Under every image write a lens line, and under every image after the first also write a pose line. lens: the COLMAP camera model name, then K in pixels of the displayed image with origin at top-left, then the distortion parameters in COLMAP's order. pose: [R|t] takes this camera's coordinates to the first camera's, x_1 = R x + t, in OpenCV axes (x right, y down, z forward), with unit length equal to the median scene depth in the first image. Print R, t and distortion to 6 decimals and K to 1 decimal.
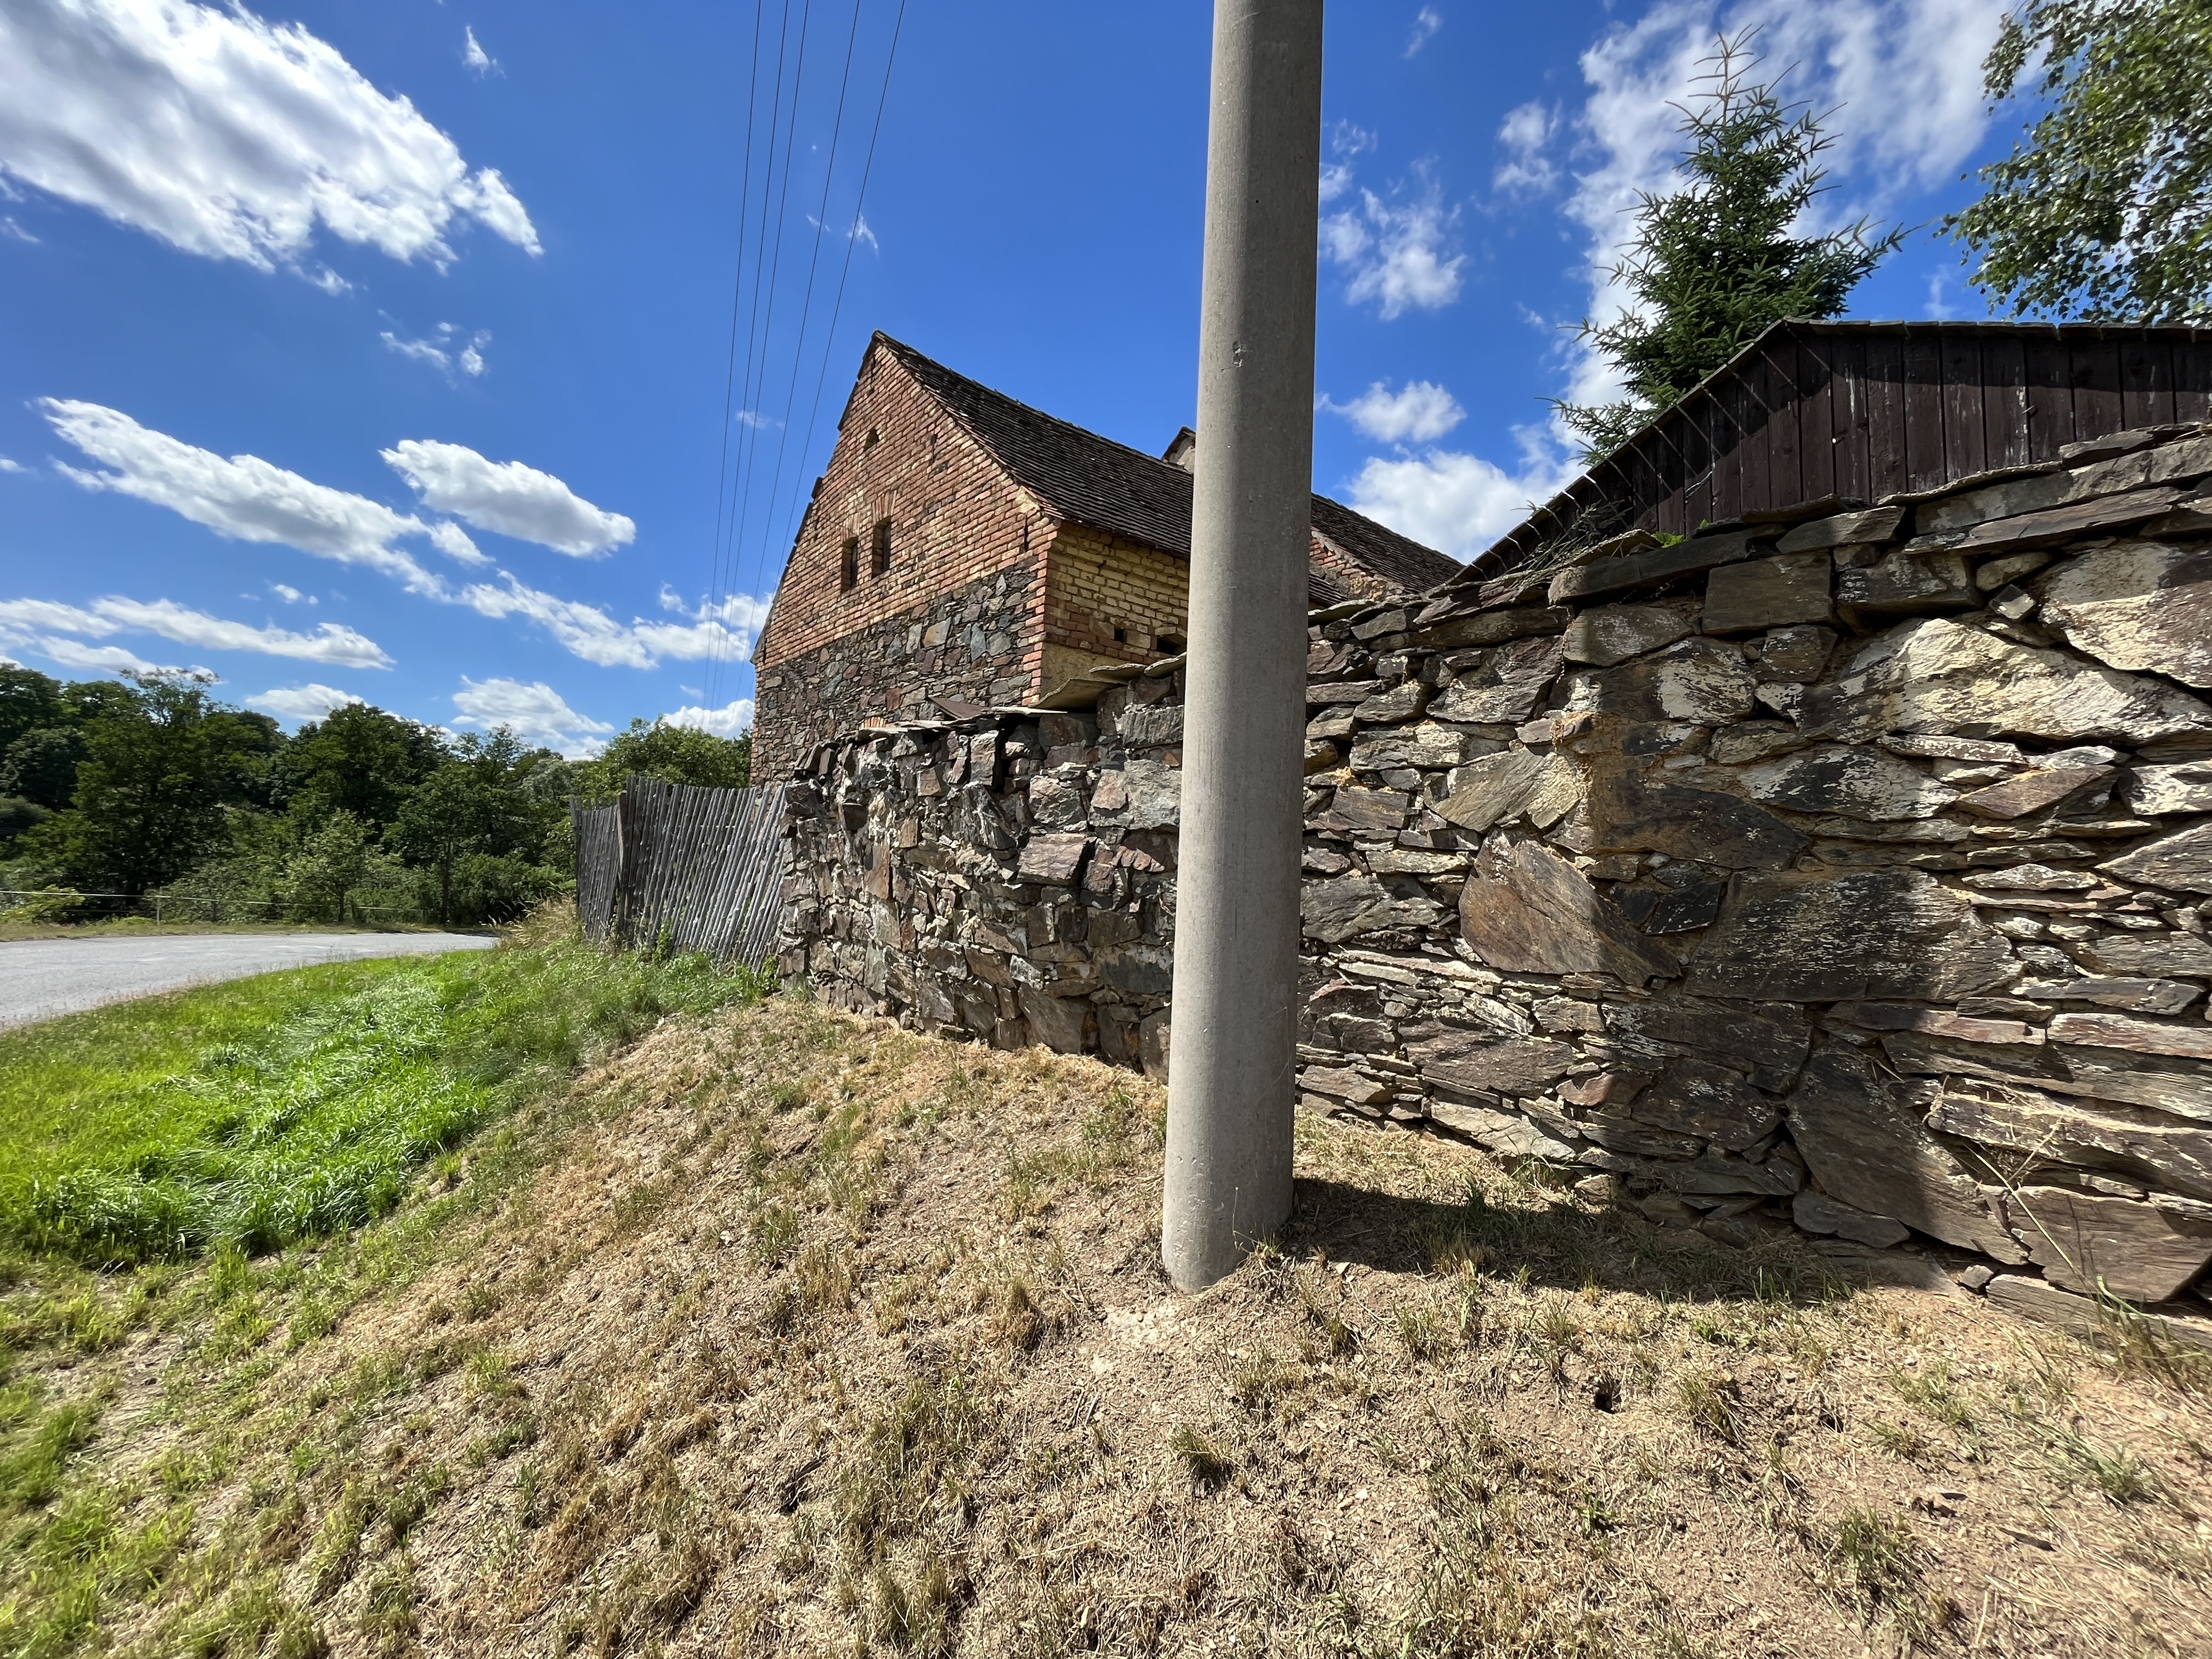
lens RADIAL K [[886.9, 0, 1101.8], [0, 886.9, 844.1], [0, 0, 1]] dist [-0.001360, 0.000163]
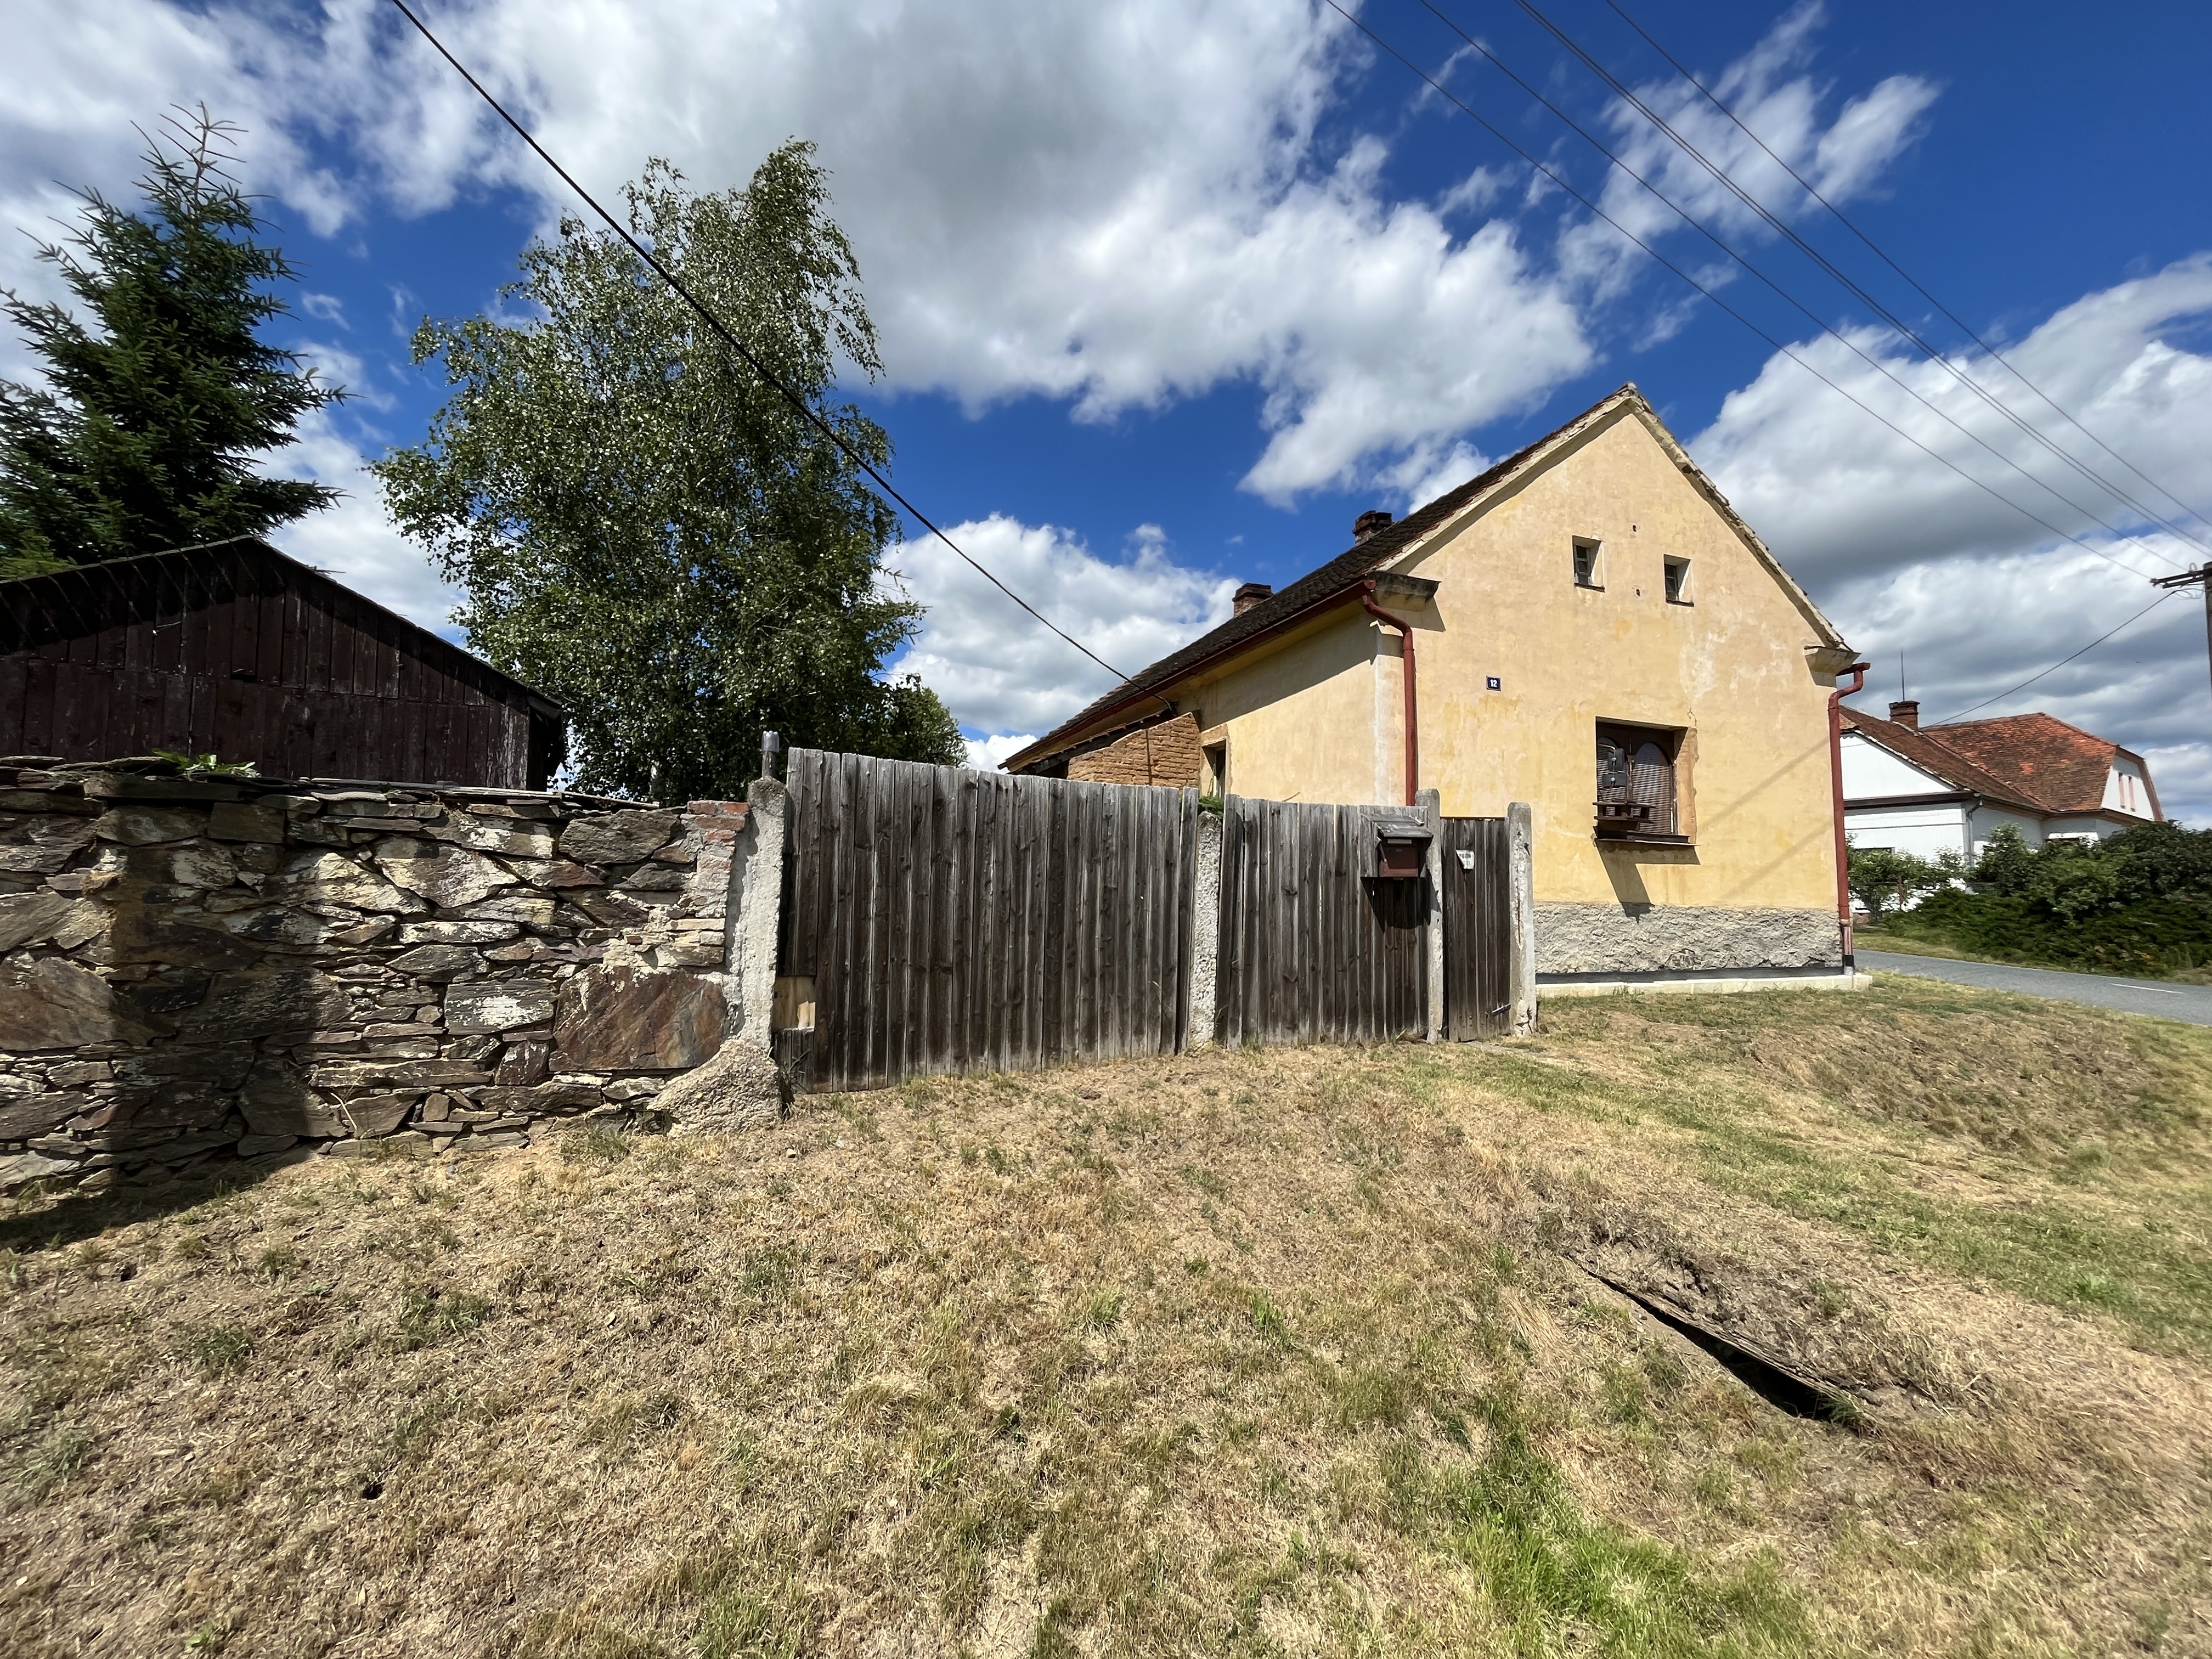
lens RADIAL K [[886.9, 0, 1100.0], [0, 886.9, 831.9], [0, 0, 1]] dist [-0.001360, 0.000163]
pose [[0.103035, 0.045122, 0.993654, -1.019849], [-0.043827, 0.998206, -0.040784, -0.290291], [-0.993712, -0.039347, 0.104828, -1.089997]]
